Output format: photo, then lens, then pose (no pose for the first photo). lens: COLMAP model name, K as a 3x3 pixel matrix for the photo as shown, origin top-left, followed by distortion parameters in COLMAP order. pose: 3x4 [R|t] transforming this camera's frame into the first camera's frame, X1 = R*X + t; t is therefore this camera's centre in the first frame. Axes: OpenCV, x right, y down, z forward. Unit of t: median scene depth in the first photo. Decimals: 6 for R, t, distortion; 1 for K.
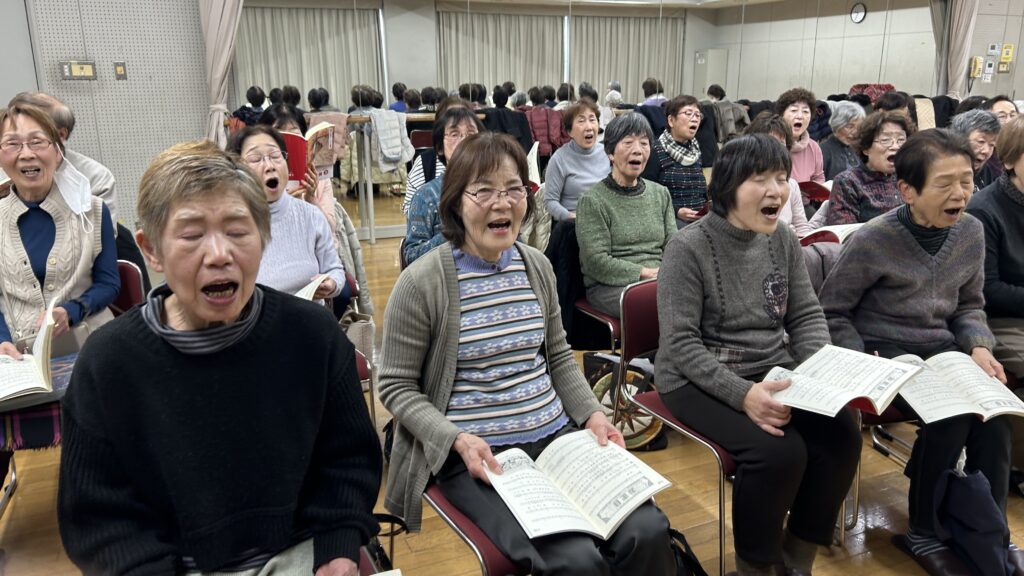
lens RADIAL K [[789.2, 0, 512.0], [0, 789.2, 288.0], [0, 0, 1]] dist [0.061558, 0.007208]
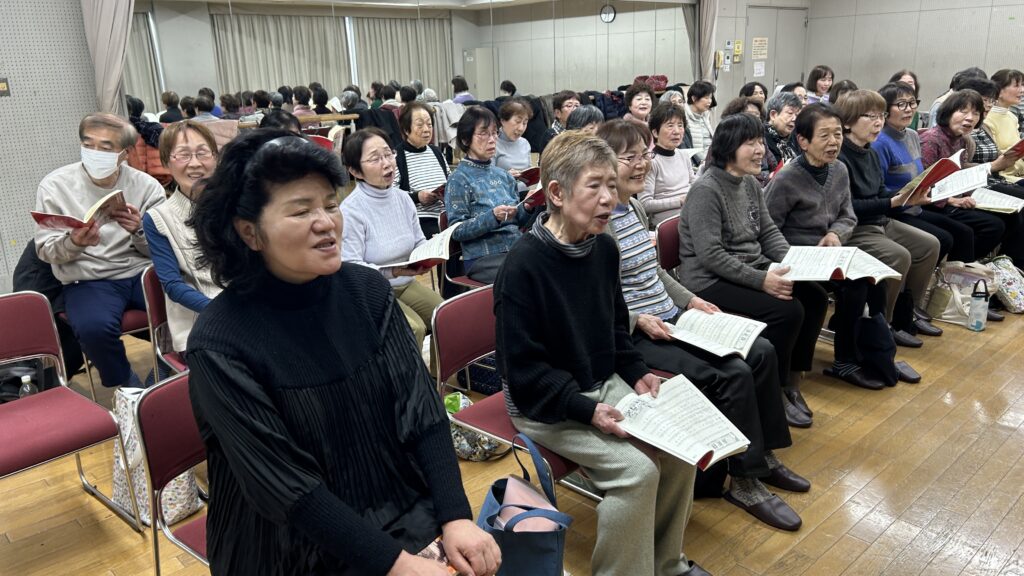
lens RADIAL K [[775.9, 0, 512.0], [0, 775.9, 288.0], [0, 0, 1]] dist [0.323870, -0.669395]
pose [[0.942420, -0.121949, 0.311405, -0.533134], [0.120912, 0.992403, 0.022712, 0.045654], [-0.311809, 0.016248, 0.950006, -0.266163]]
